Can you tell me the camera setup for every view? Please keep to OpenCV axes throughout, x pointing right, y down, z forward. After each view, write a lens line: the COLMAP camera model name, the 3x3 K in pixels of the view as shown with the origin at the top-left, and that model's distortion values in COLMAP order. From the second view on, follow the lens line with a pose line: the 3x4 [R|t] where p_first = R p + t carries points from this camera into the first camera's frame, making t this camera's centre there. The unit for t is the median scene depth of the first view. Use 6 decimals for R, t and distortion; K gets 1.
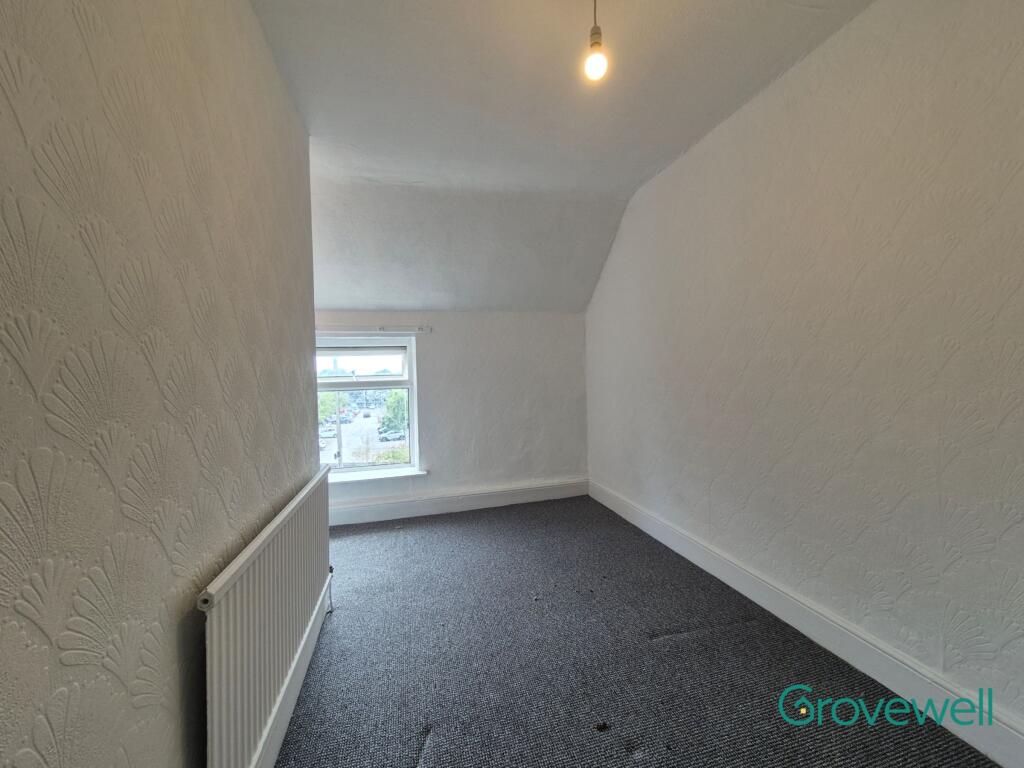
lens RADIAL K [[413.0, 0, 514.9], [0, 413.0, 380.5], [0, 0, 1]] dist [0.002609, 0.000225]
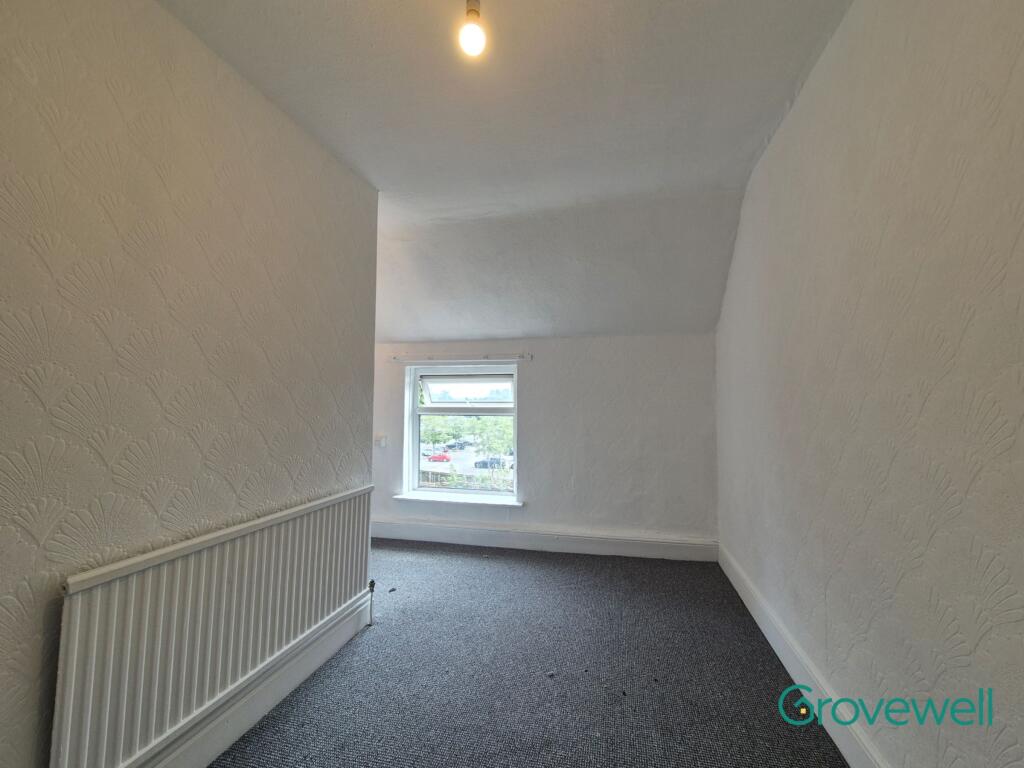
lens RADIAL K [[413.0, 0, 514.0], [0, 413.0, 381.5], [0, 0, 1]] dist [0.002609, 0.000225]
pose [[0.885292, 0.006672, -0.464988, 0.224065], [-0.036673, 0.997785, -0.055505, -0.009718], [0.463587, 0.066191, 0.883575, 0.120422]]
